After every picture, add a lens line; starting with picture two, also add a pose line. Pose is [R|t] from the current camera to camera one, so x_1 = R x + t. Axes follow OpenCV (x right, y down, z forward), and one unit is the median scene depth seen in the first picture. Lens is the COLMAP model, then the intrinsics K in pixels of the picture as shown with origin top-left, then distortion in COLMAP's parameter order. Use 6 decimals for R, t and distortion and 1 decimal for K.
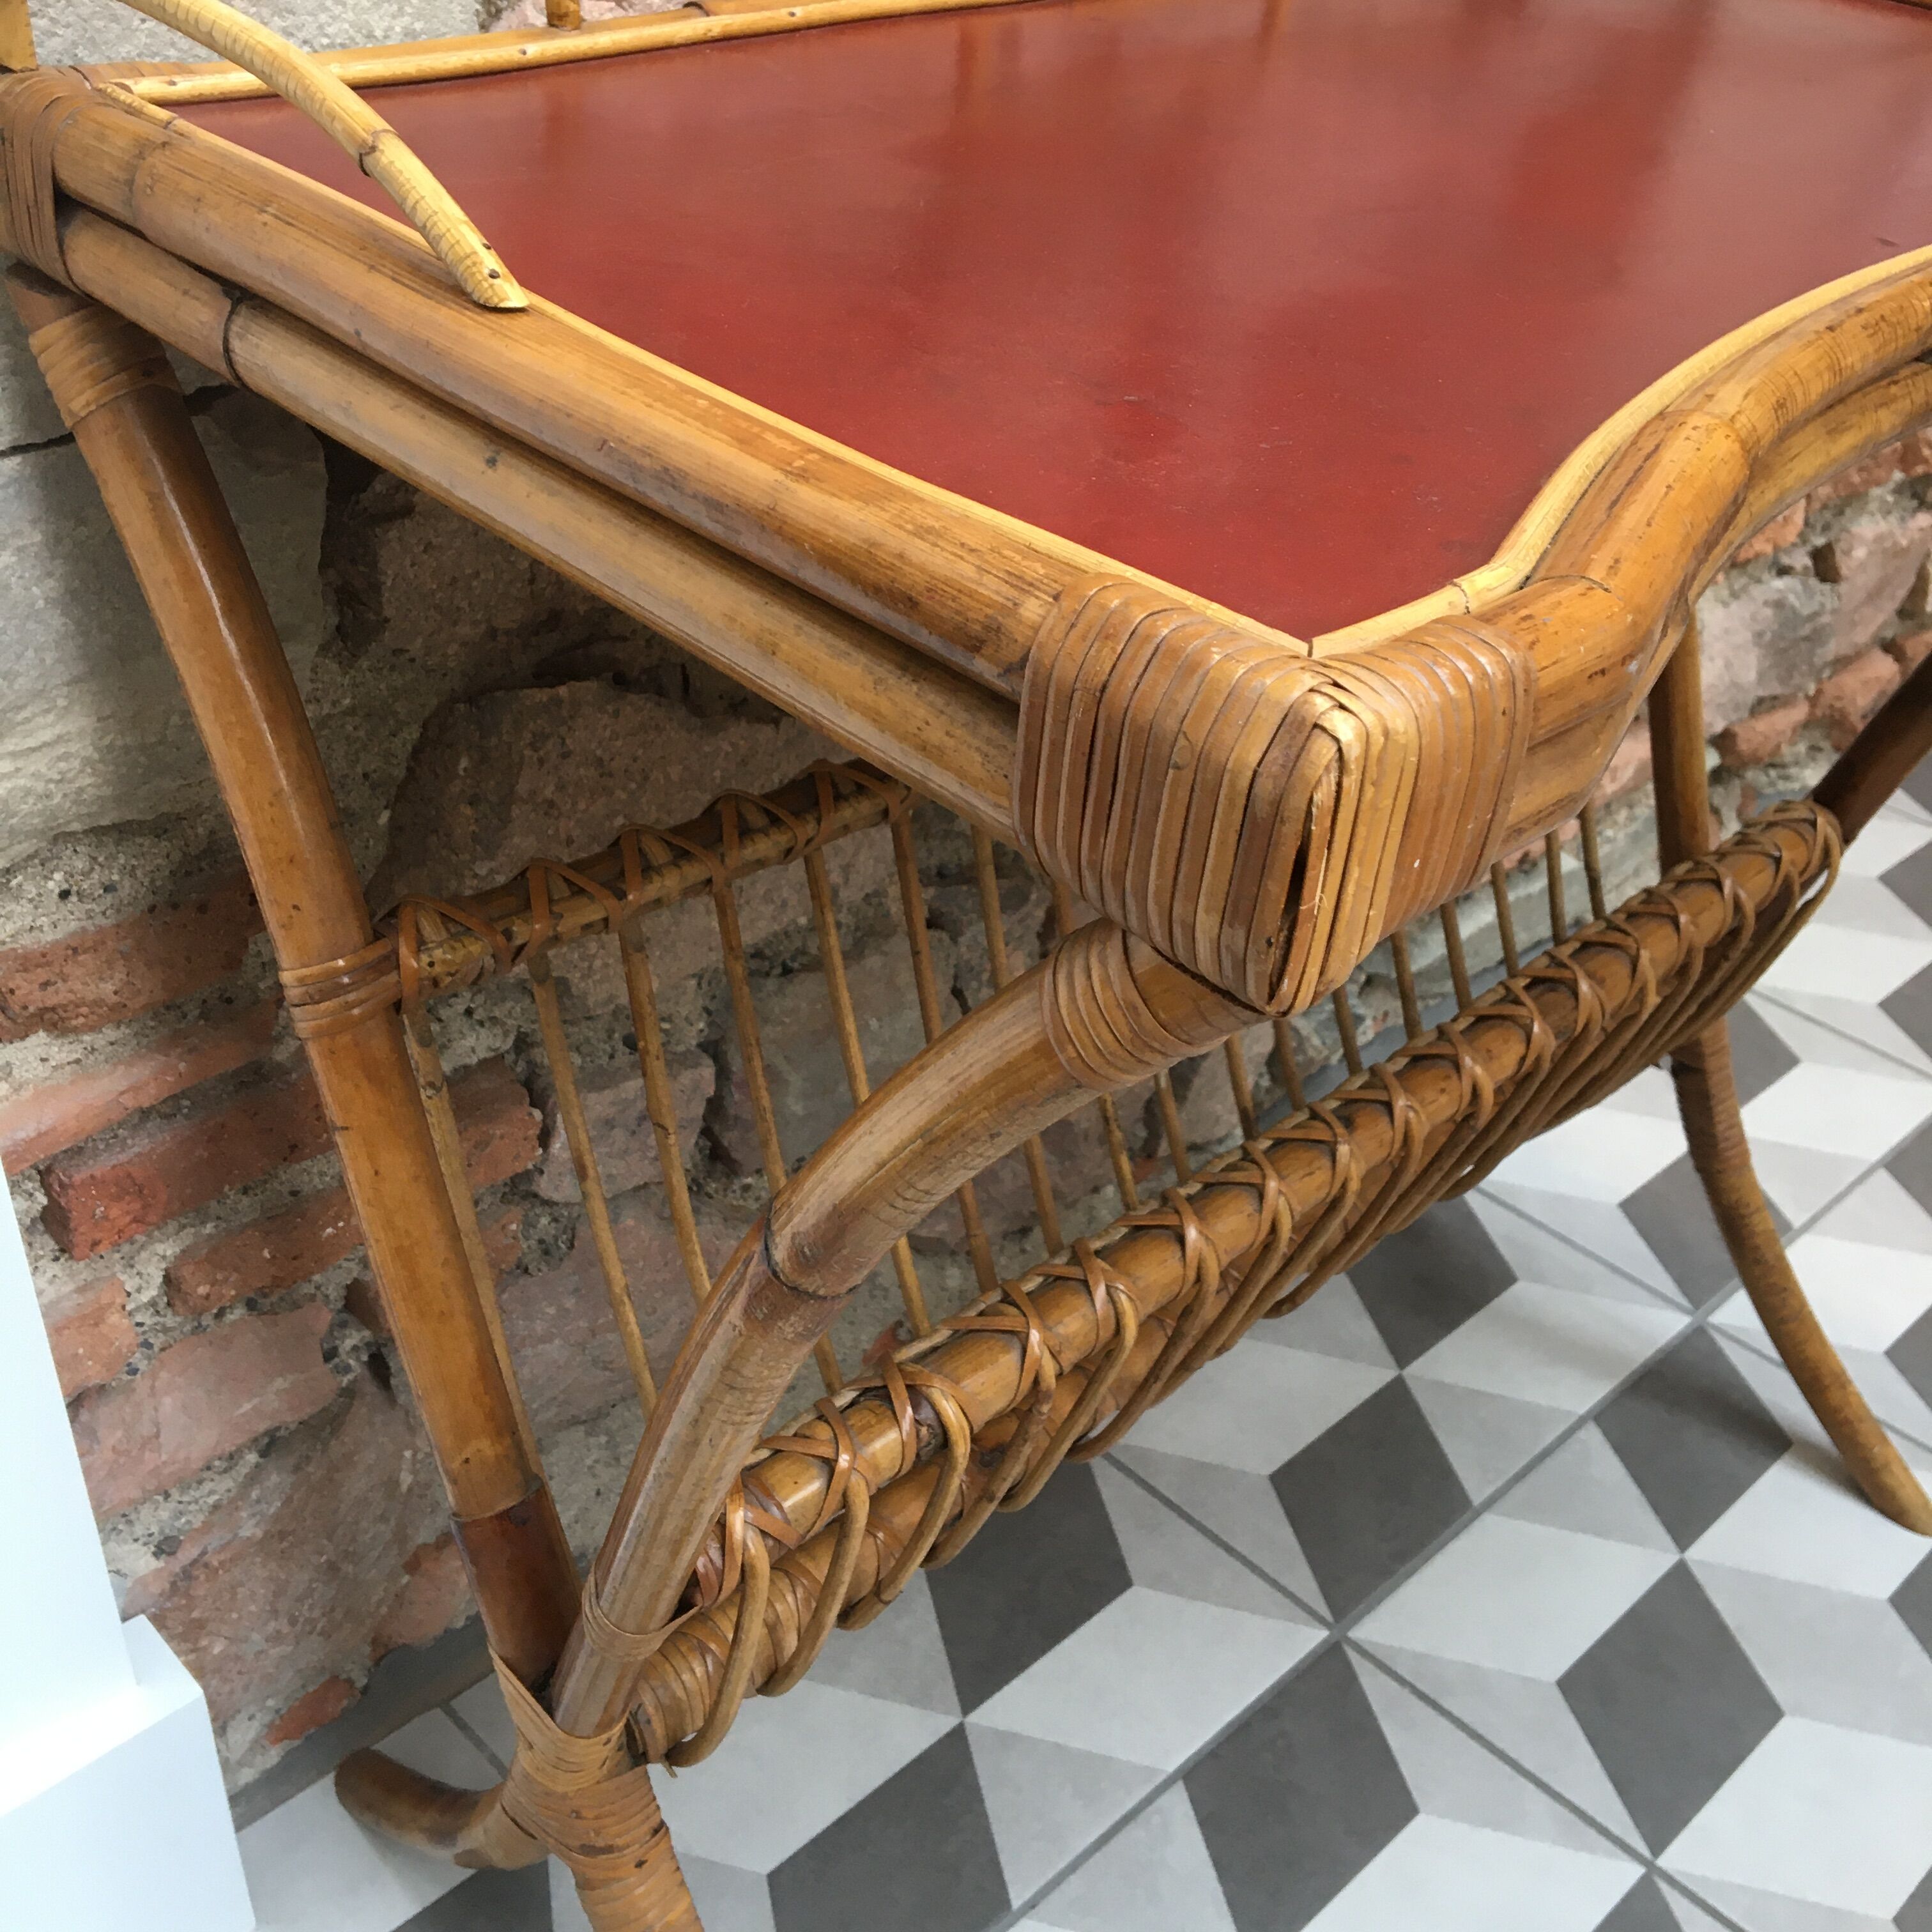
lens RADIAL K [[2146.4, 0, 946.6], [0, 2146.4, 956.4], [0, 0, 1]] dist [0.110134, -0.219168]
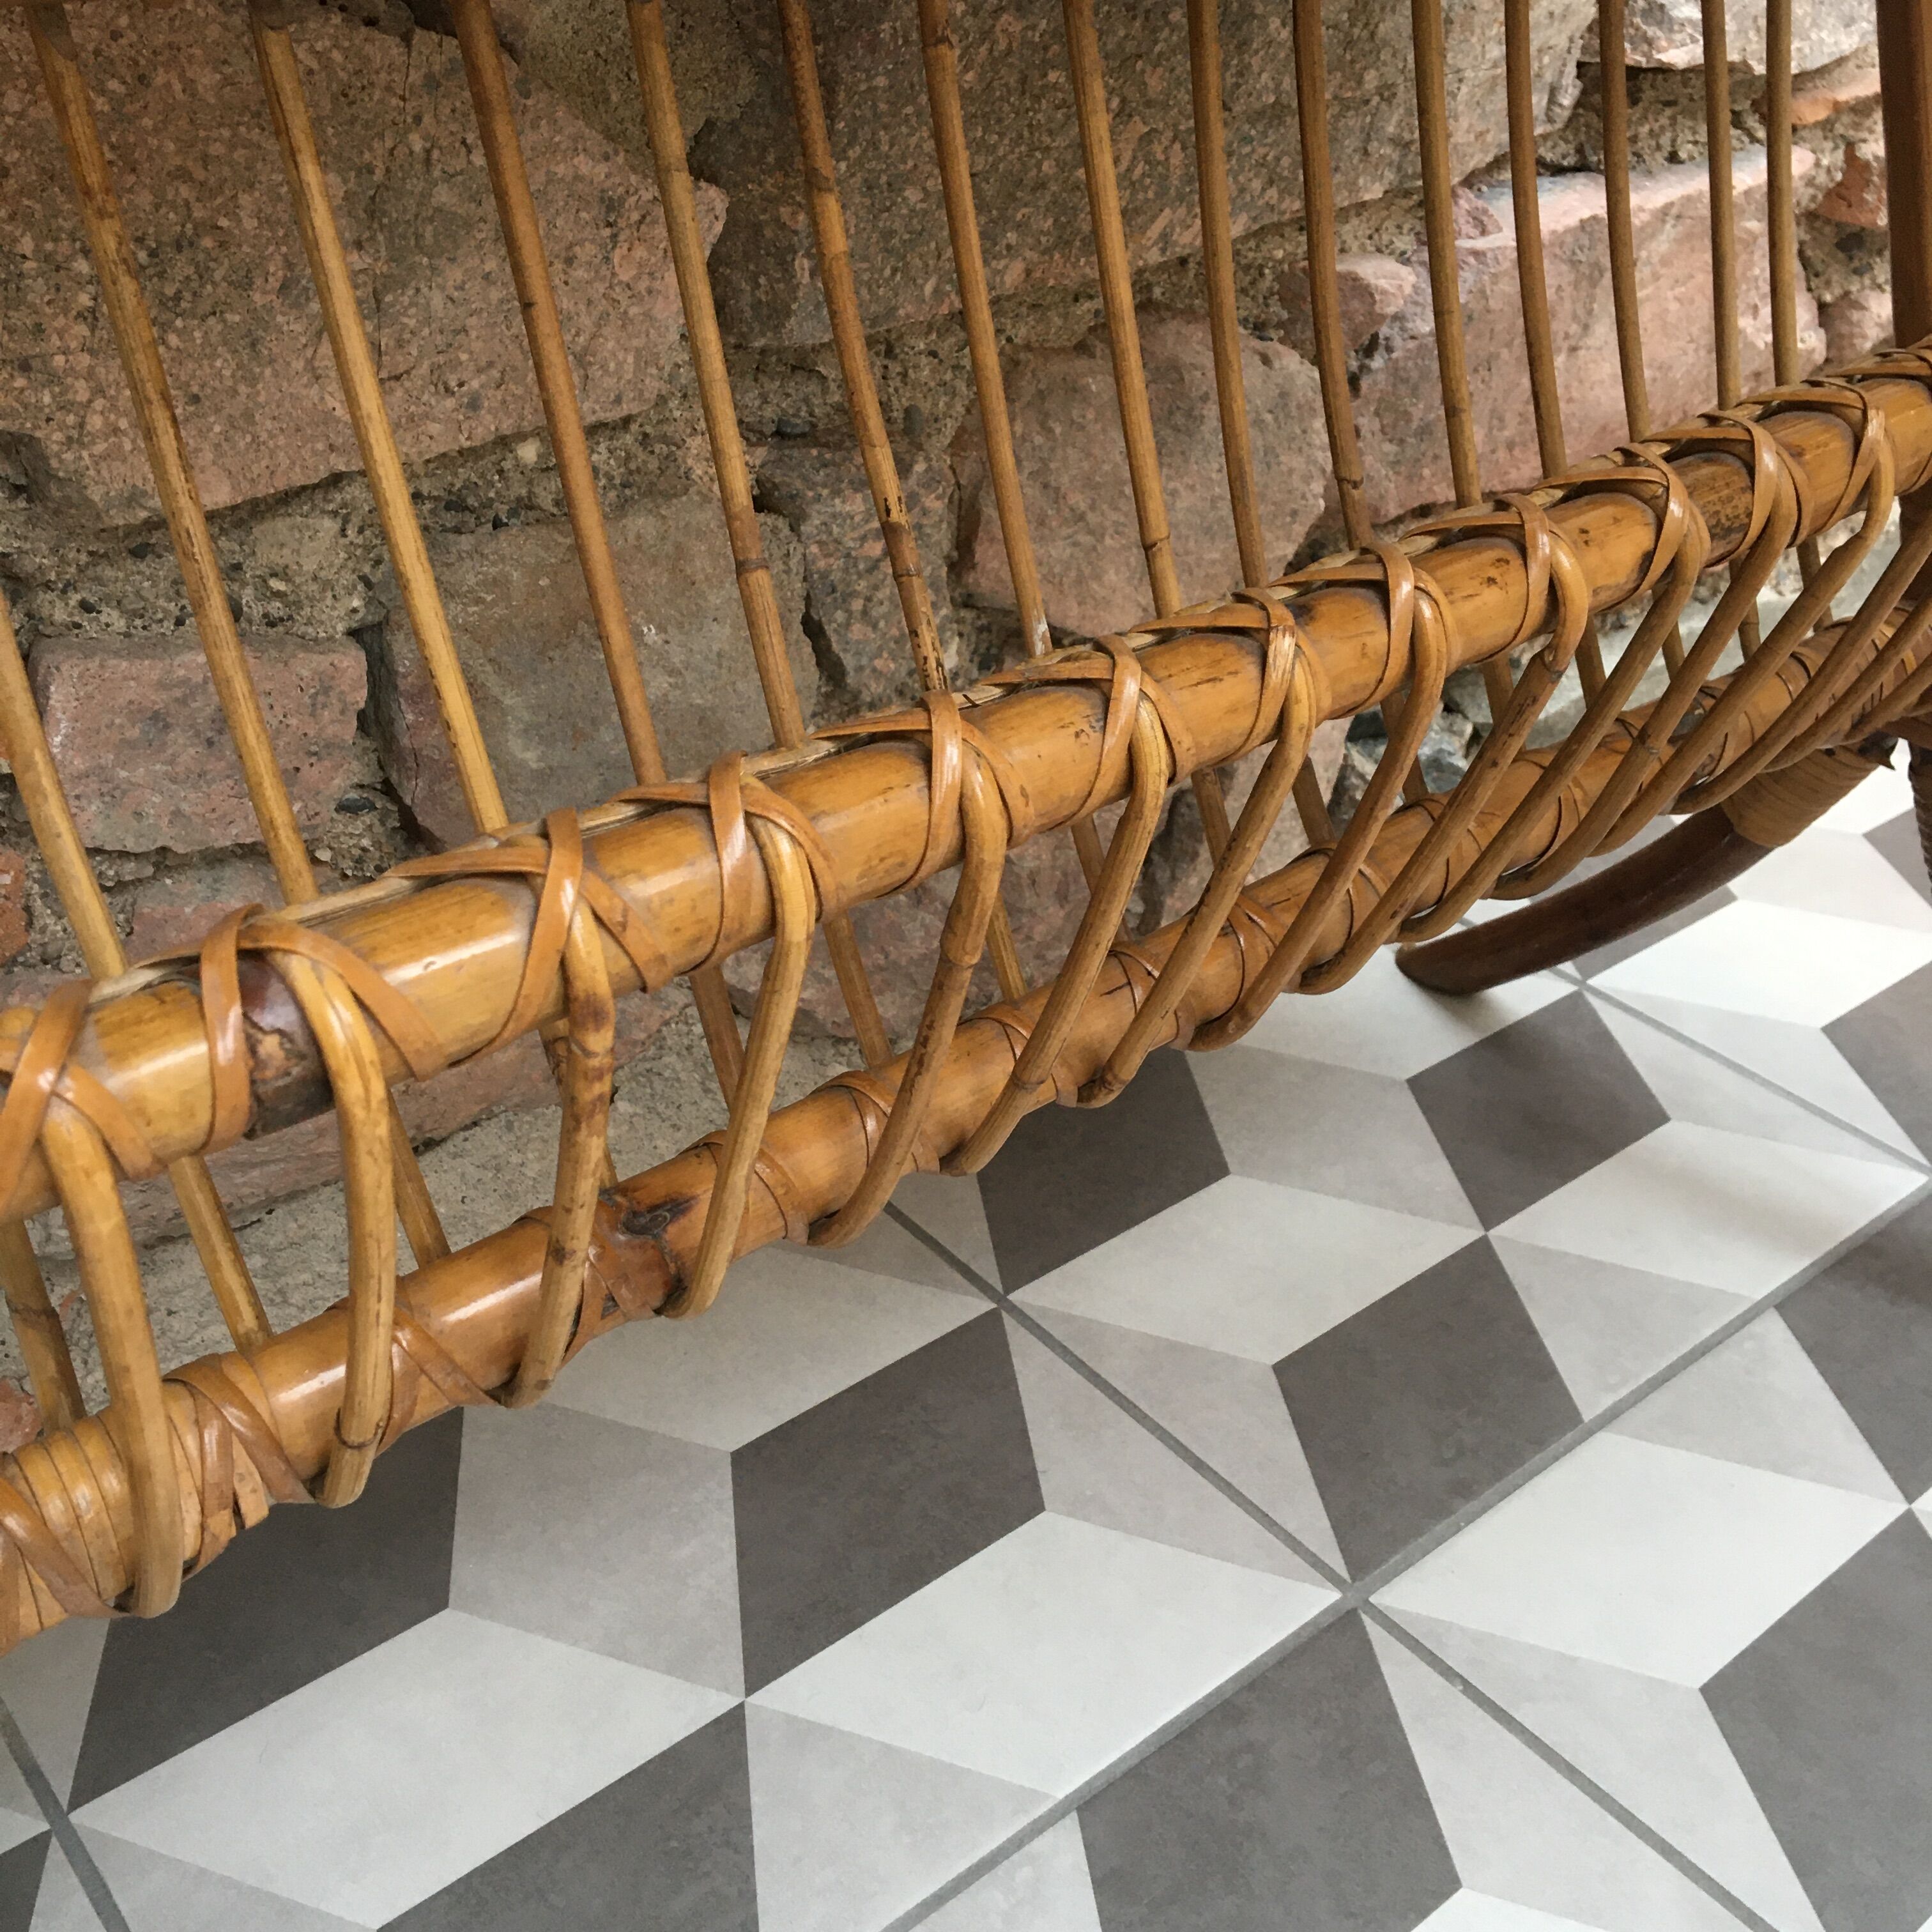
lens RADIAL K [[2146.4, 0, 946.6], [0, 2146.4, 956.4], [0, 0, 1]] dist [0.110134, -0.219168]
pose [[0.996056, 0.020694, -0.086279, 0.119228], [-0.021082, 0.999771, -0.003583, 0.135970], [0.086185, 0.005388, 0.996265, 0.372262]]
